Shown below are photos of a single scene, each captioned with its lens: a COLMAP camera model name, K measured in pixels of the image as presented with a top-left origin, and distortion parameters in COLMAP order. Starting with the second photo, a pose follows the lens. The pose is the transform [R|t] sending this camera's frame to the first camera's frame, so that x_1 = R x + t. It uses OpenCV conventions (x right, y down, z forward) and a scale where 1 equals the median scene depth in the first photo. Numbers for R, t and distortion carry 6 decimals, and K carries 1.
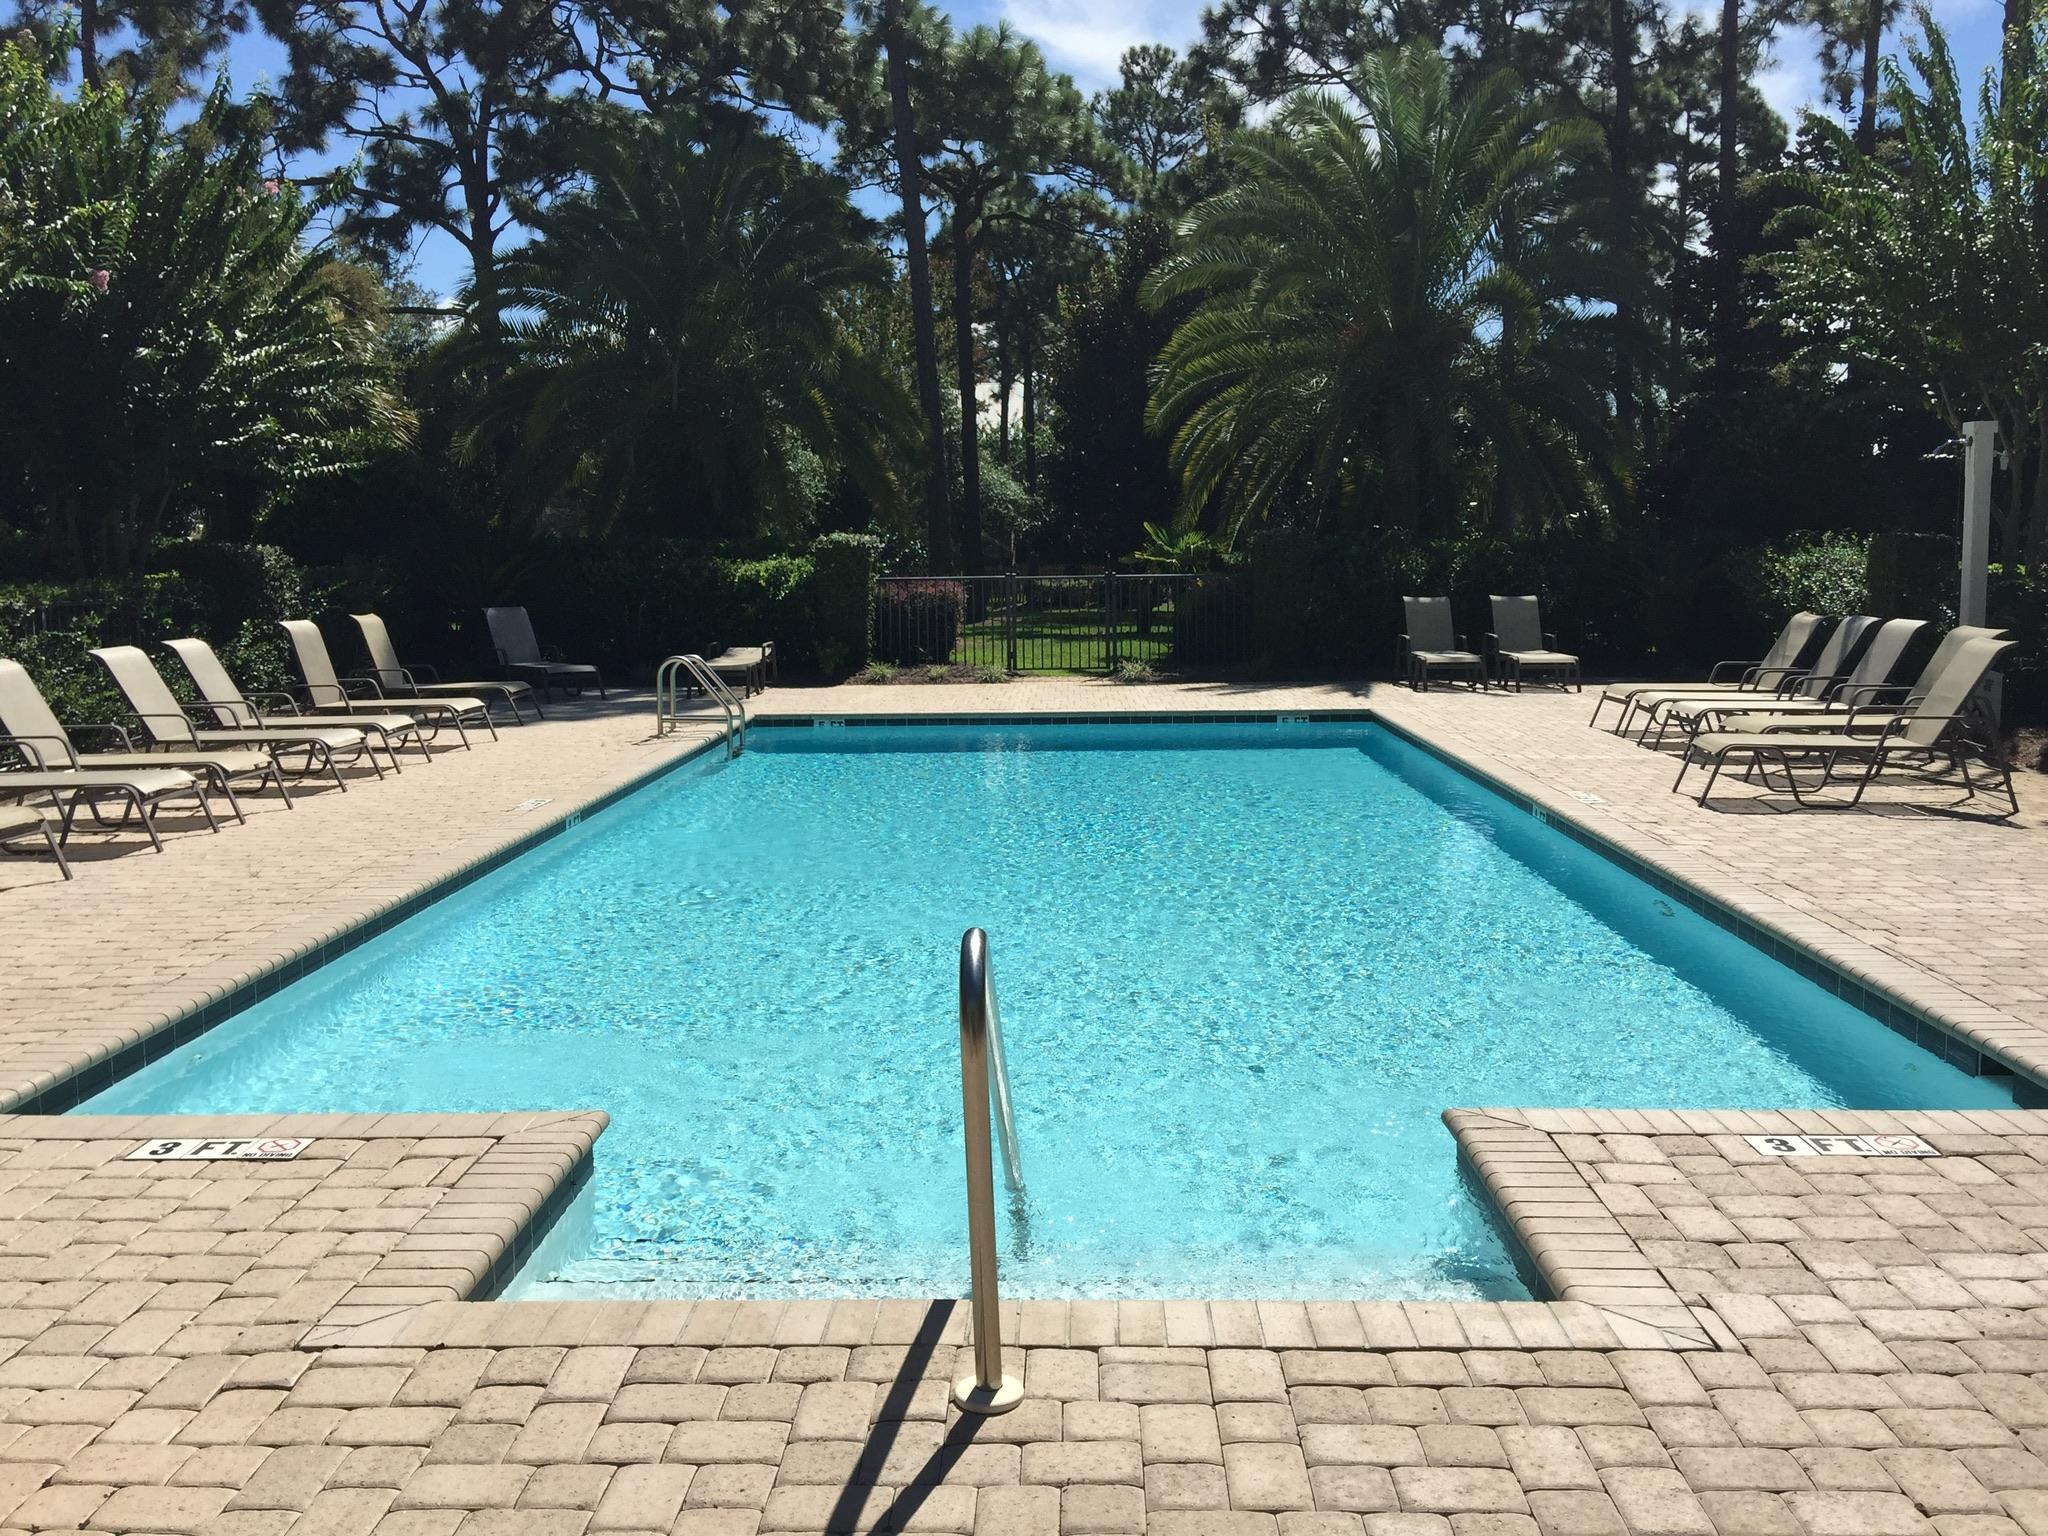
lens RADIAL K [[1730.9, 0, 942.3], [0, 1730.9, 769.1], [0, 0, 1]] dist [0.017980, 0.005914]
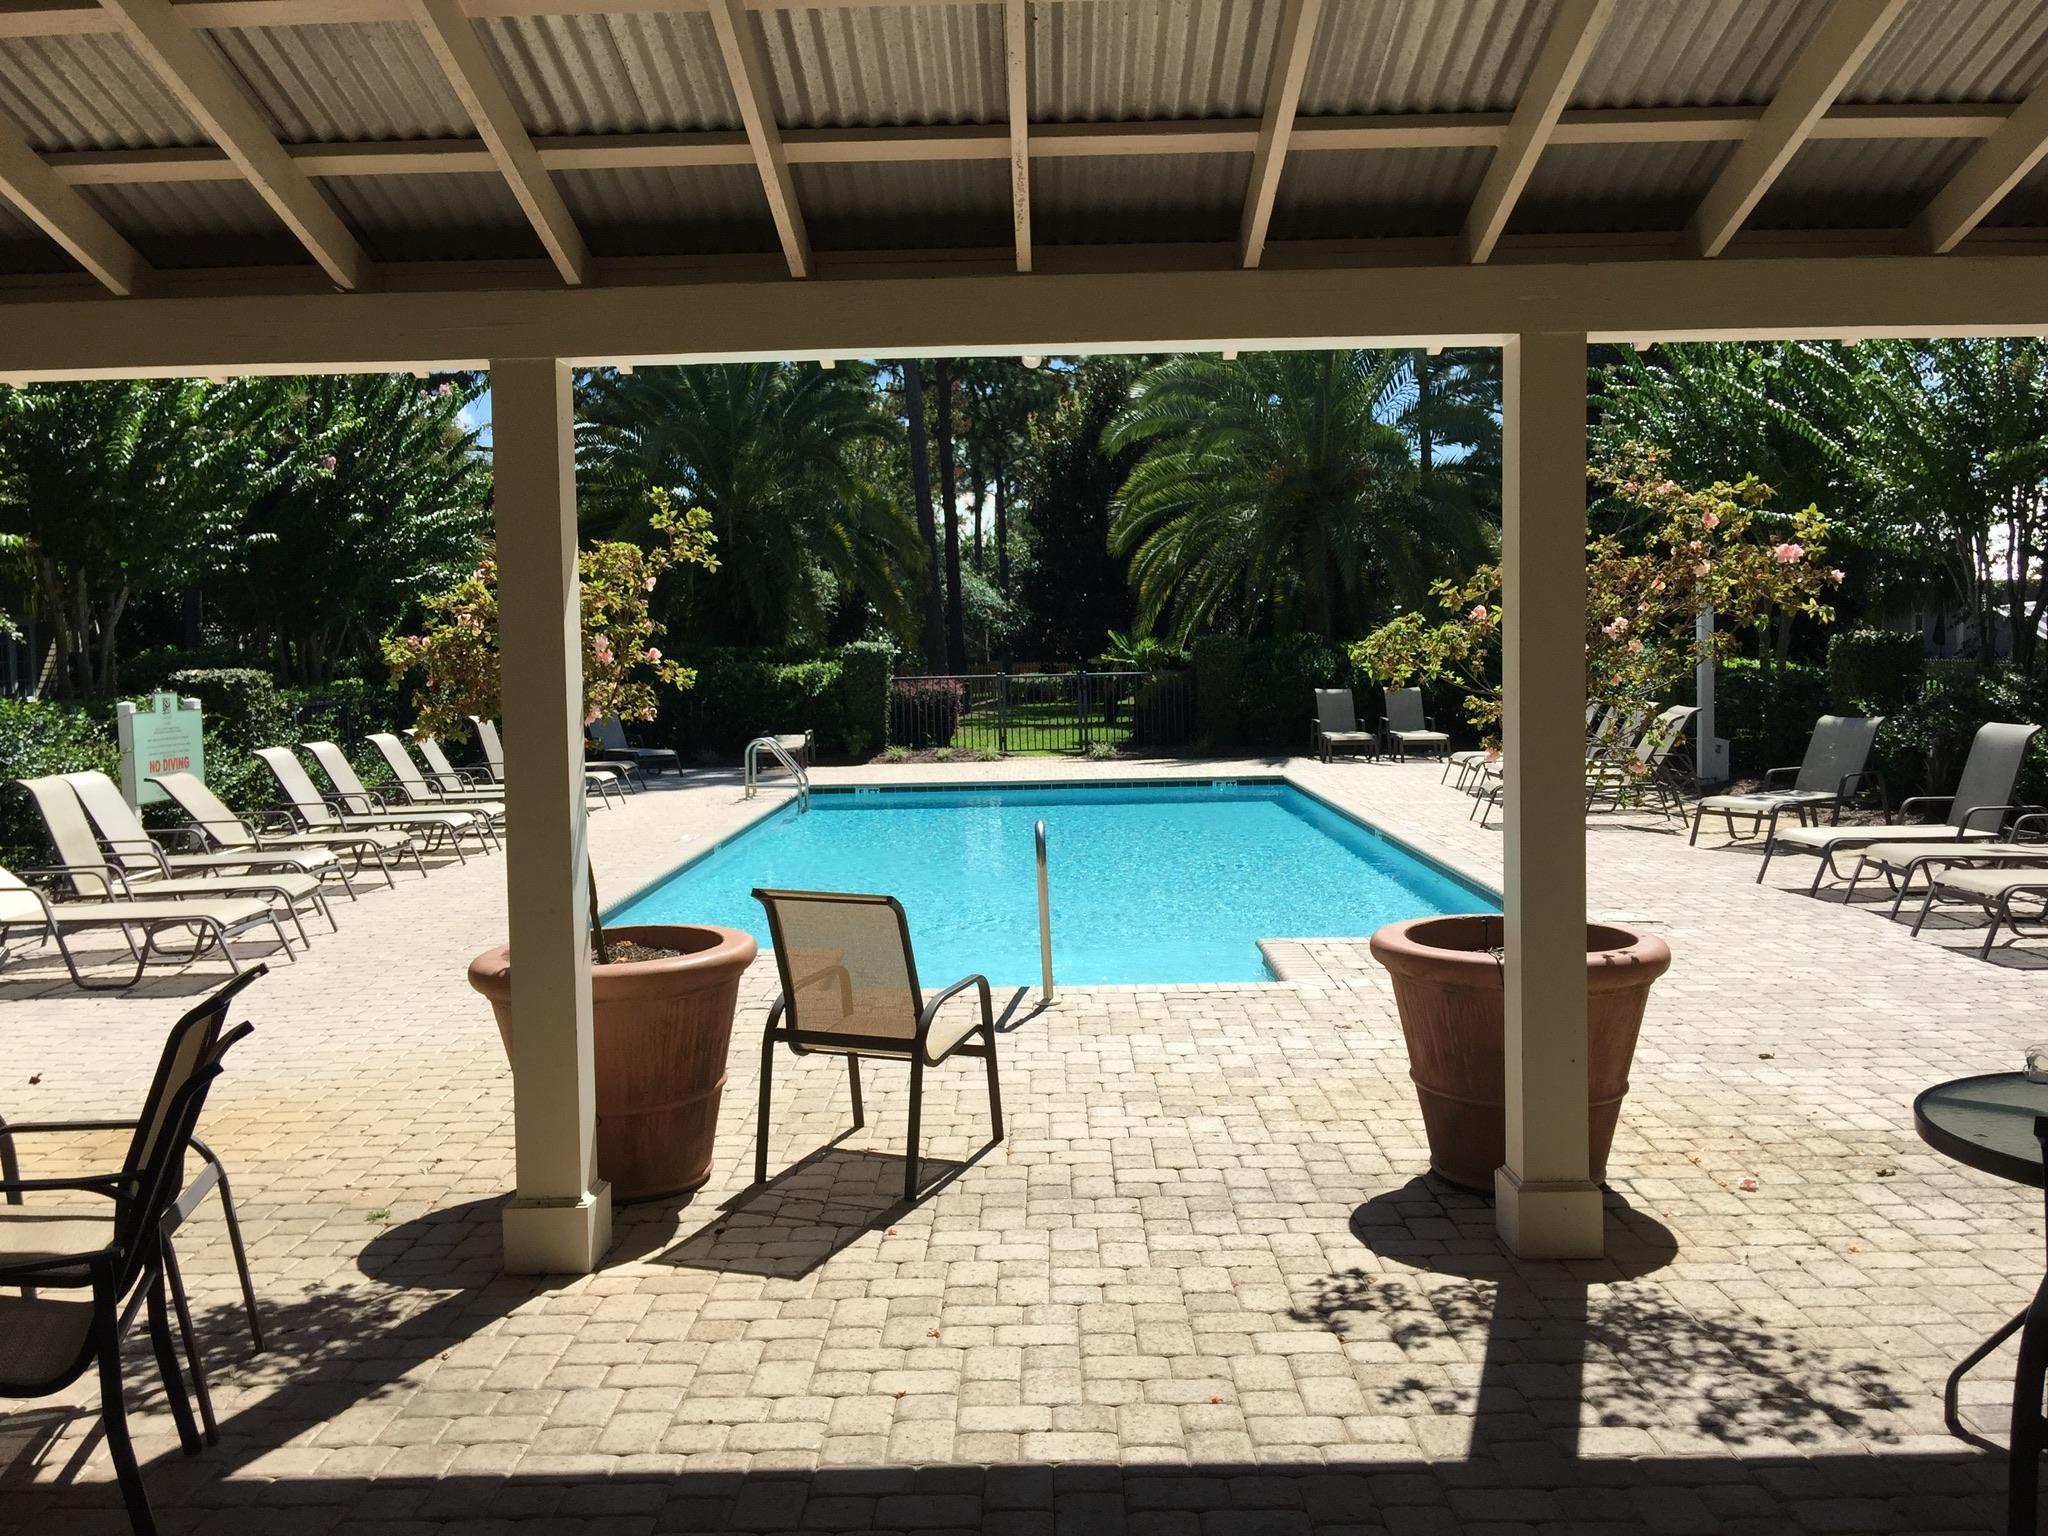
lens RADIAL K [[1729.1, 0, 1022.9], [0, 1729.1, 767.6], [0, 0, 1]] dist [-0.003652, -0.001522]
pose [[0.997902, -0.013053, 0.063414, -0.023241], [0.016591, 0.998316, -0.055587, 0.021923], [-0.062581, 0.056523, 0.996438, -0.215346]]
